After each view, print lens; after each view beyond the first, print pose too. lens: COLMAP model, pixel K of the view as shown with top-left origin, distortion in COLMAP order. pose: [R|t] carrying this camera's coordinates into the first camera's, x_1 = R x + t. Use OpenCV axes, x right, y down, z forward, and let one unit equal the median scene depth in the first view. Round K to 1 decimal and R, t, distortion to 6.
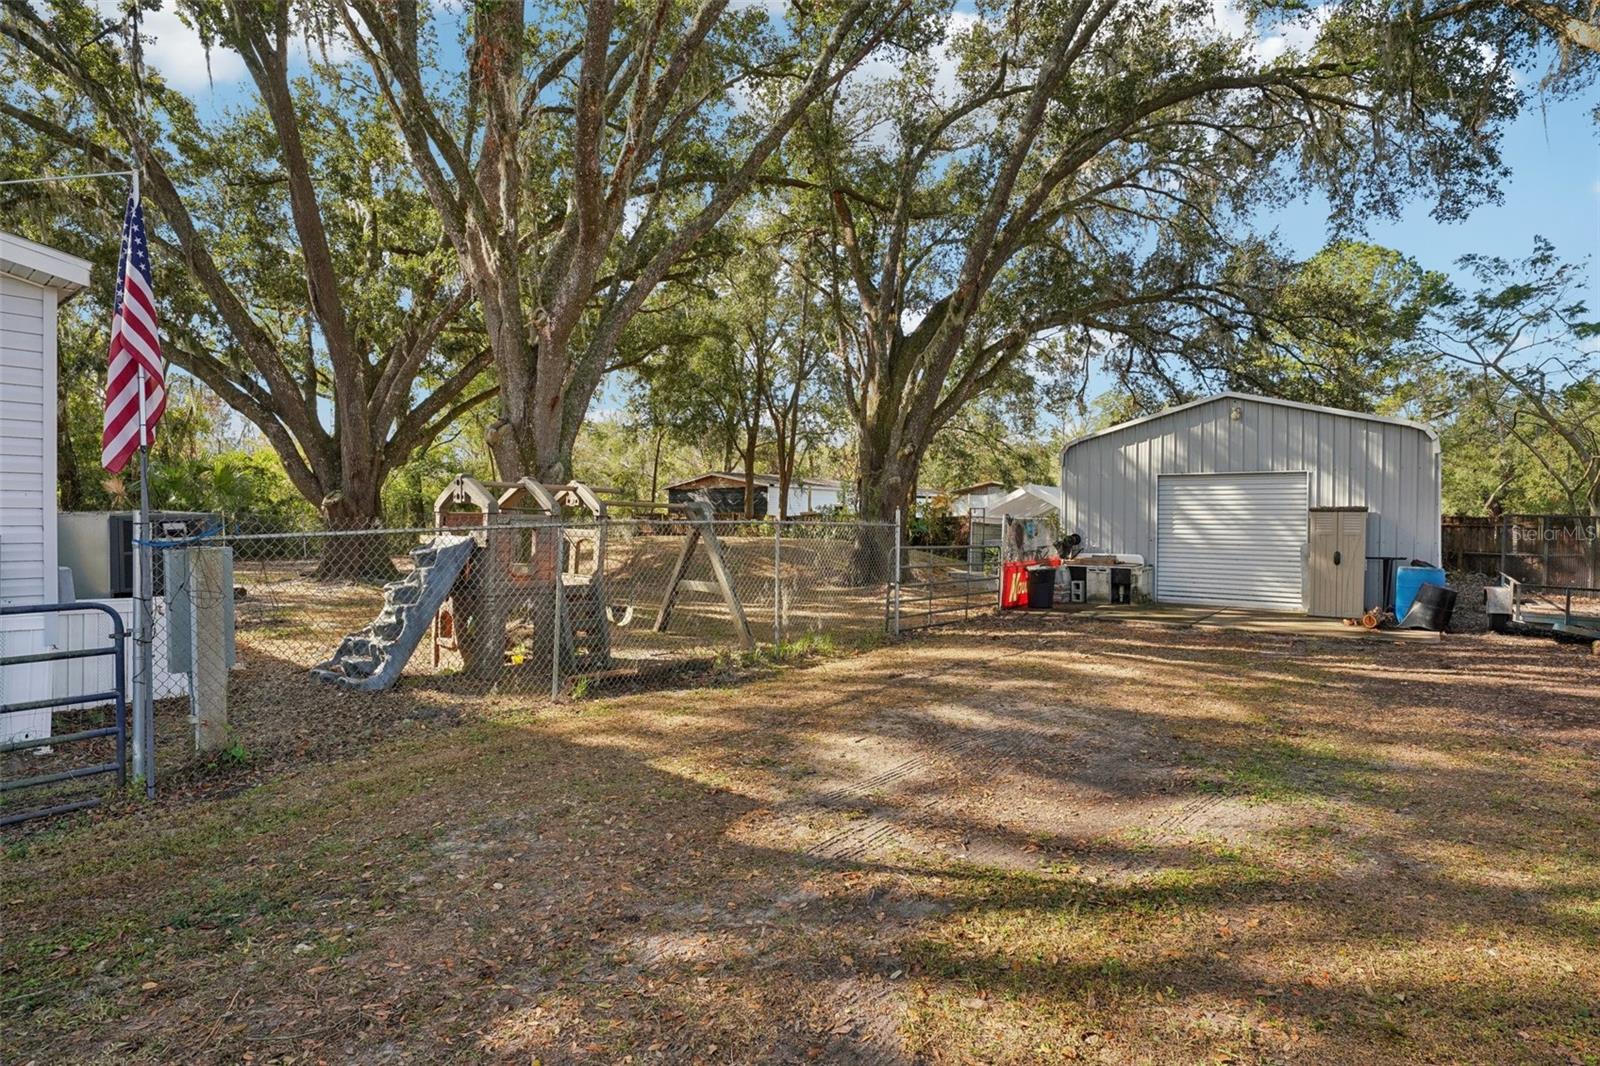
lens RADIAL K [[879.4, 0, 796.6], [0, 879.4, 512.1], [0, 0, 1]] dist [0.043940, 0.000103]
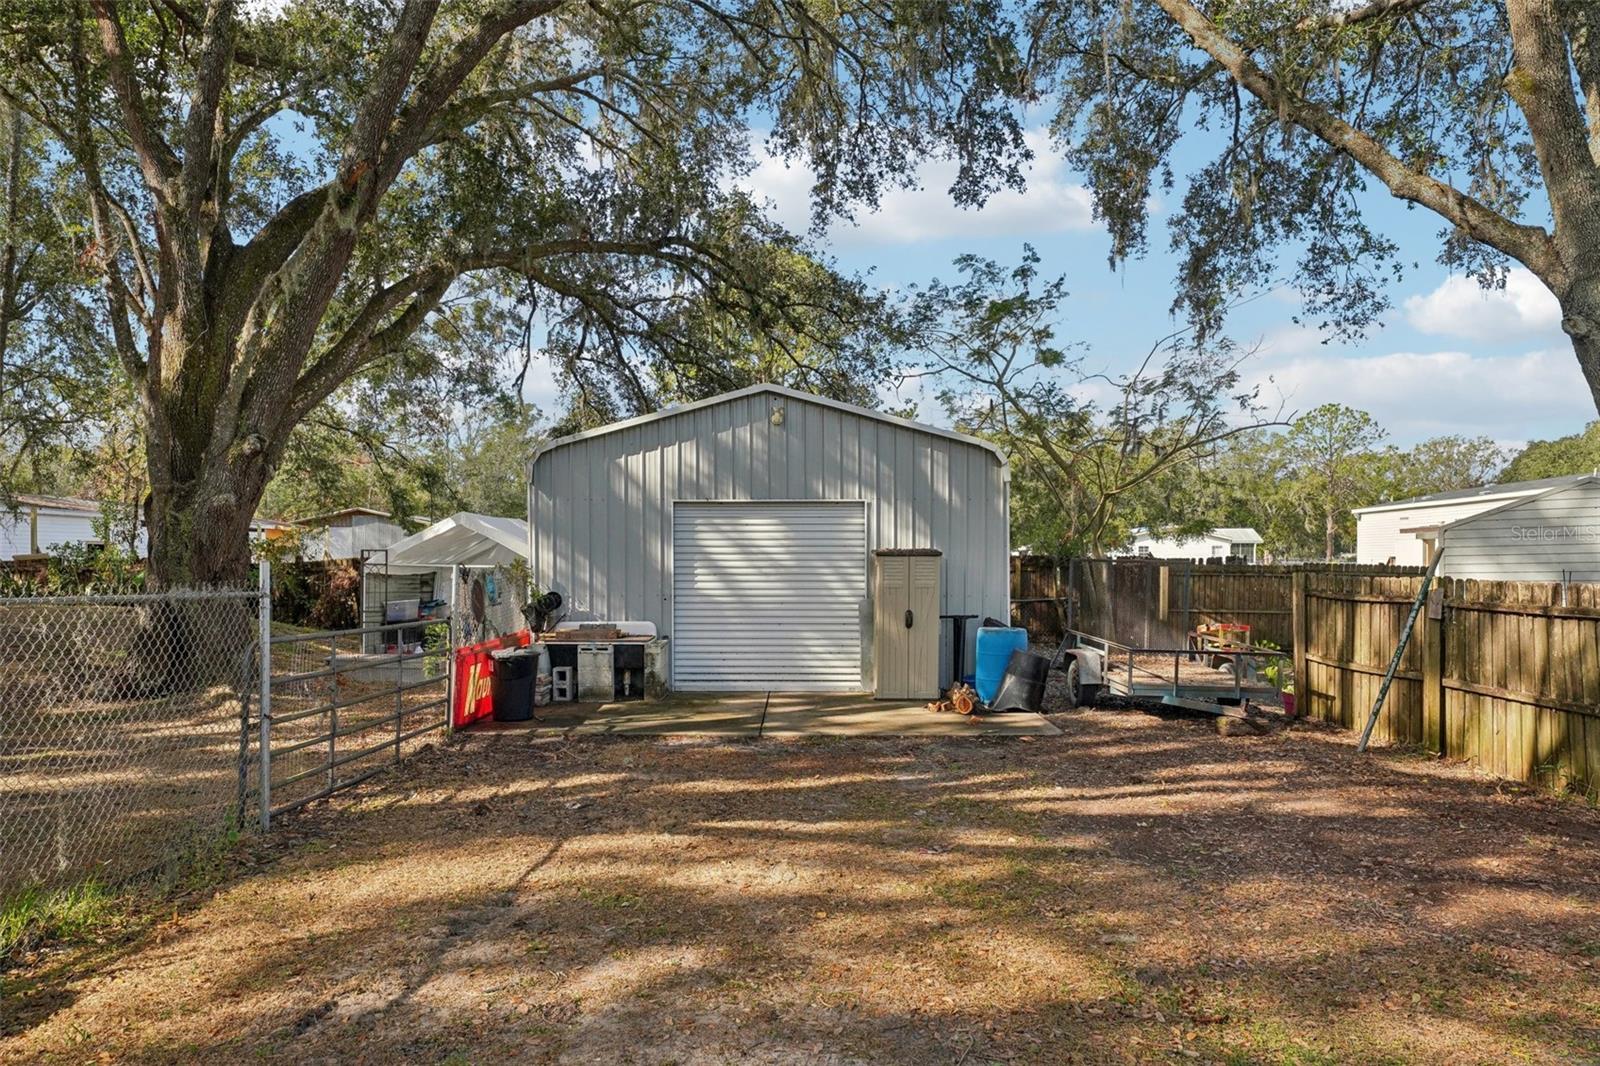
lens RADIAL K [[1088.0, 0, 800.5], [0, 1088.0, 576.9], [0, 0, 1]] dist [0.020526, 0.002456]
pose [[0.812658, -0.017201, 0.582487, 0.005566], [0.002380, 0.999654, 0.026200, -0.005617], [-0.582736, -0.019905, 0.812418, 0.249863]]
